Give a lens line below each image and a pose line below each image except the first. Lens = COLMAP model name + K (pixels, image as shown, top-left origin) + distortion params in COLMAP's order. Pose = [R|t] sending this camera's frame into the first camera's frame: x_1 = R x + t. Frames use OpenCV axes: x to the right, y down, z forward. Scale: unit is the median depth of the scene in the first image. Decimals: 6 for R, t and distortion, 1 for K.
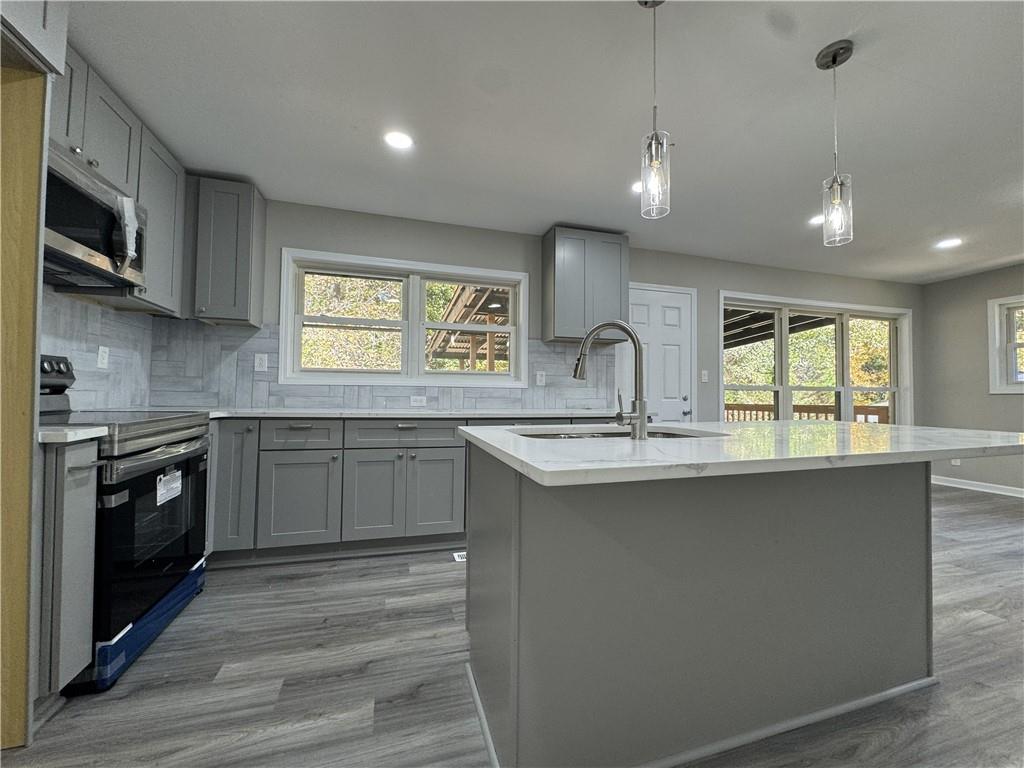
lens RADIAL K [[408.4, 0, 512.0], [0, 408.4, 384.0], [0, 0, 1]] dist [-0.001172, -0.000001]
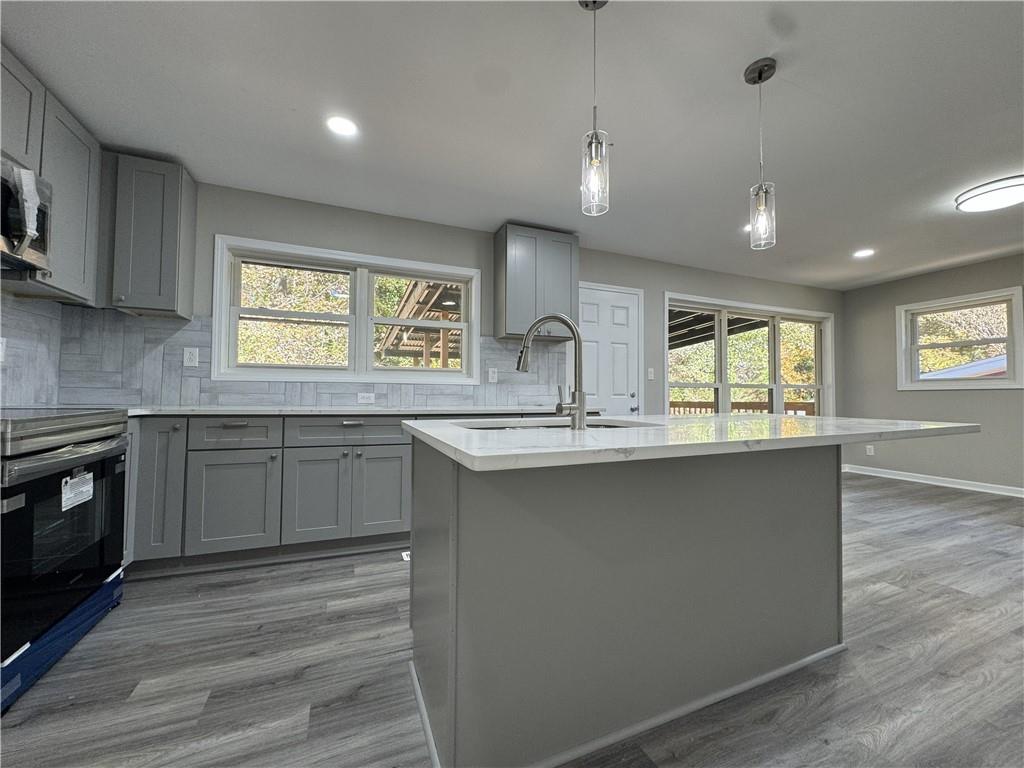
lens RADIAL K [[408.4, 0, 512.0], [0, 408.4, 384.0], [0, 0, 1]] dist [-0.001172, -0.000001]
pose [[0.994776, -0.000702, 0.102084, 0.020938], [0.000699, 1.000000, 0.000067, 0.010952], [-0.102084, 0.000005, 0.994776, -0.001175]]
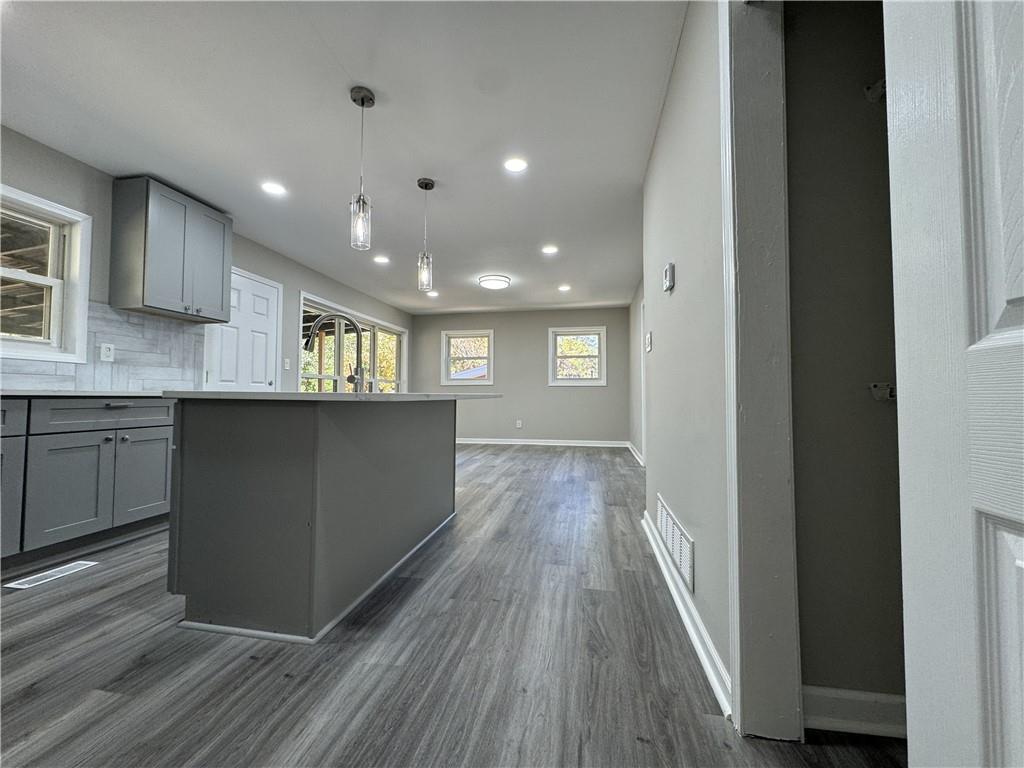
lens RADIAL K [[412.1, 0, 513.3], [0, 412.1, 382.4], [0, 0, 1]] dist [-0.000710, -0.000158]
pose [[0.457047, 0.024676, 0.889100, -0.413967], [-0.025590, 0.999566, -0.014588, 0.052848], [-0.889074, -0.016085, 0.457480, -0.119133]]
